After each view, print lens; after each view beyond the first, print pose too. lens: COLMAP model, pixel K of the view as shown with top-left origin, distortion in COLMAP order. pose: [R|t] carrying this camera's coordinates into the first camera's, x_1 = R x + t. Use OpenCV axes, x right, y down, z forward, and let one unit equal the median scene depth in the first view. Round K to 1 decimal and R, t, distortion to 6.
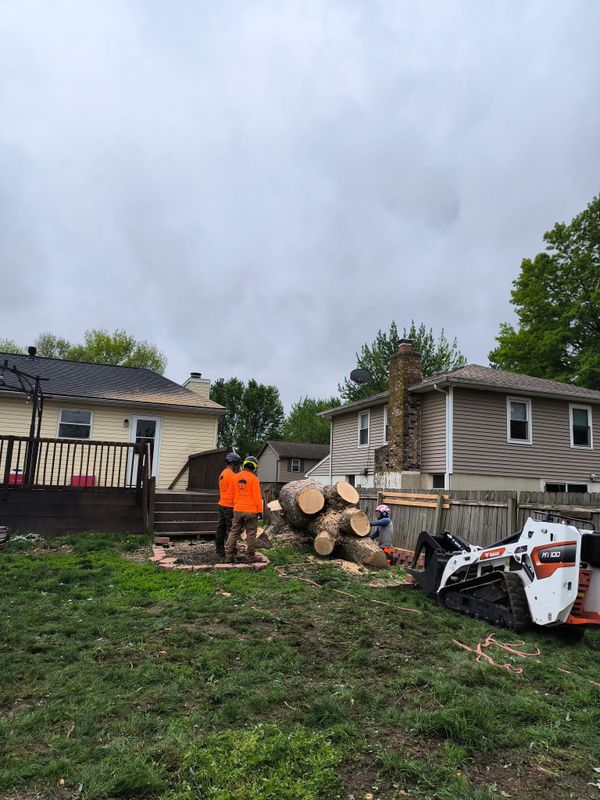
lens RADIAL K [[559.4, 0, 298.4], [0, 559.4, 395.7], [0, 0, 1]] dist [0.099717, -0.165515]
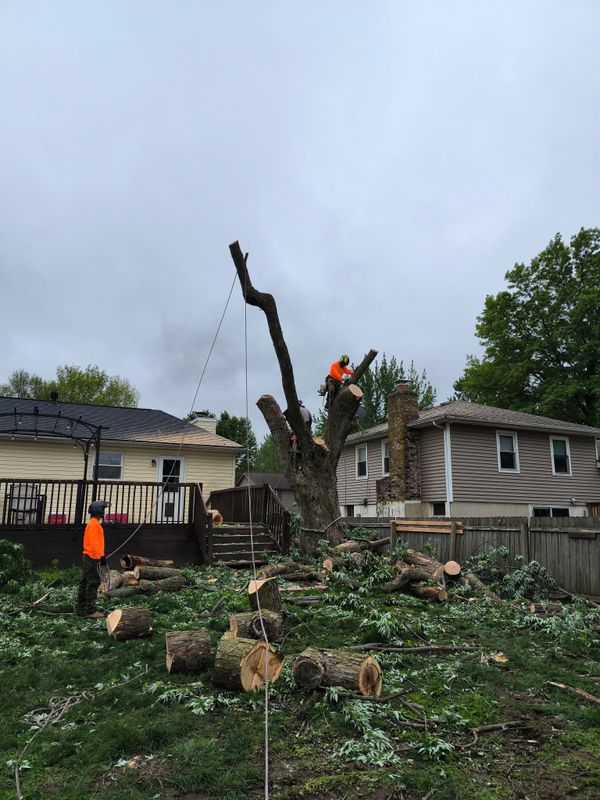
lens RADIAL K [[559.4, 0, 298.4], [0, 559.4, 395.7], [0, 0, 1]] dist [0.099717, -0.165515]
pose [[0.997586, -0.016792, 0.067382, -0.085405], [0.020260, 0.998486, -0.051132, -0.016417], [-0.066421, 0.052373, 0.996416, -0.079347]]
